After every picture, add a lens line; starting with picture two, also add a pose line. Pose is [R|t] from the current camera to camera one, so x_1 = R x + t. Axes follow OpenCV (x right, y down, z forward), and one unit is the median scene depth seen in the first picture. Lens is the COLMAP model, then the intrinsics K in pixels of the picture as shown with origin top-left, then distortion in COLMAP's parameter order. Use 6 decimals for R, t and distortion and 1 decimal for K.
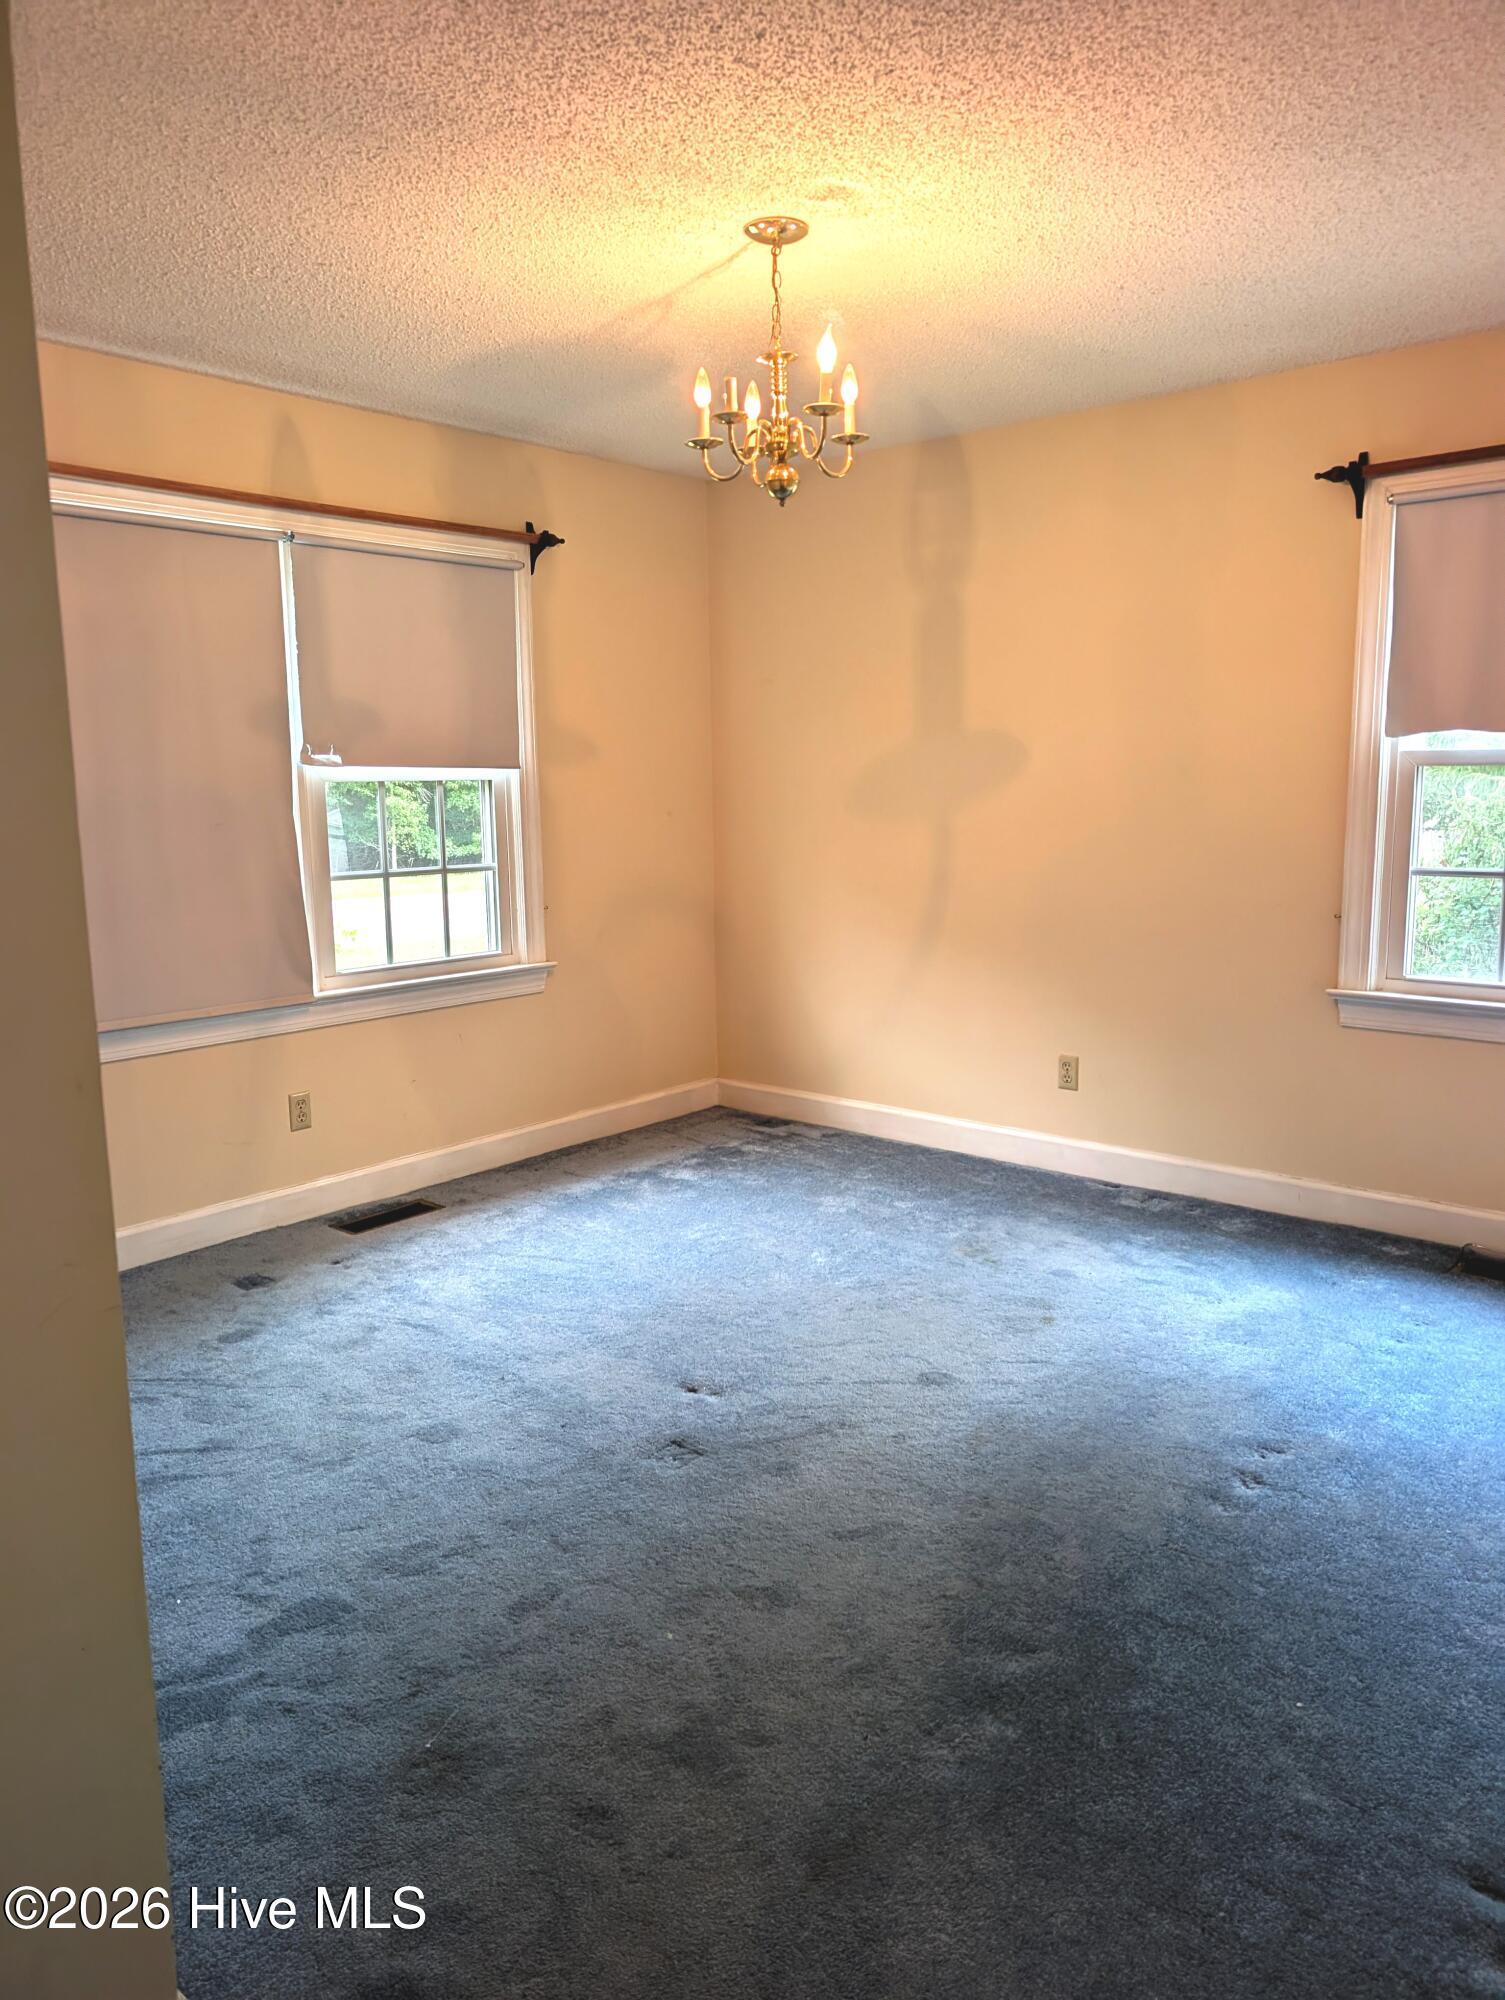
lens RADIAL K [[1451.8, 0, 763.3], [0, 1451.8, 1010.6], [0, 0, 1]] dist [0.056286, -0.040060]
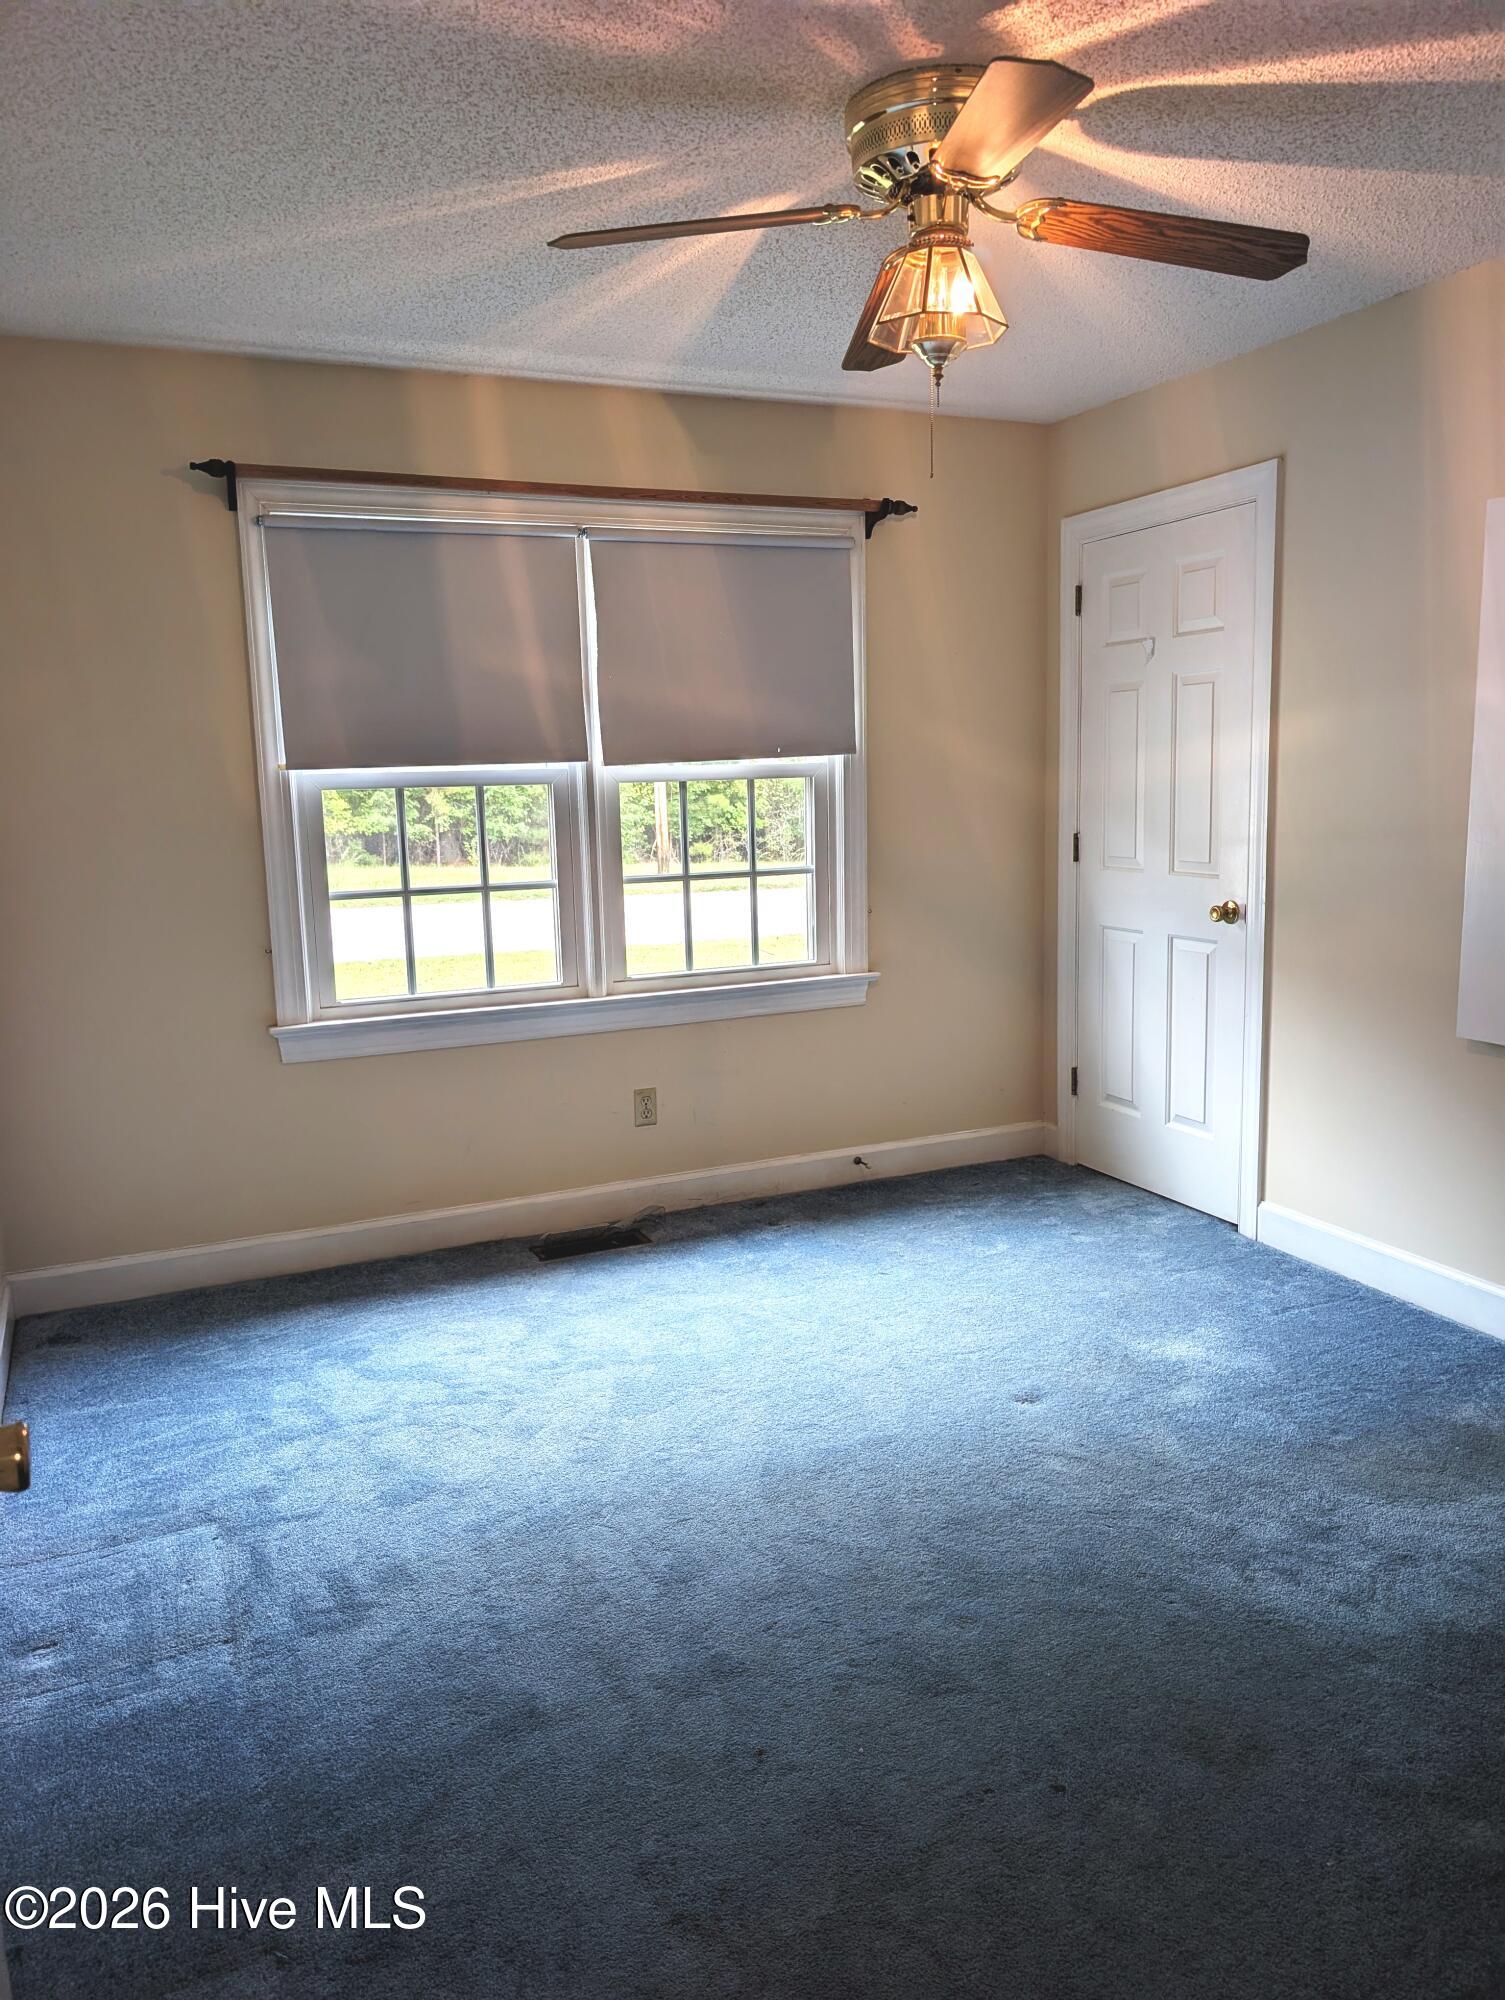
lens RADIAL K [[1451.8, 0, 737.8], [0, 1451.8, 1012.5], [0, 0, 1]] dist [0.056286, -0.040060]
pose [[0.905175, 0.060875, -0.420656, 0.167800], [-0.055208, 0.998145, 0.025650, -0.029195], [0.421438, 0.000006, 0.906857, 0.143435]]
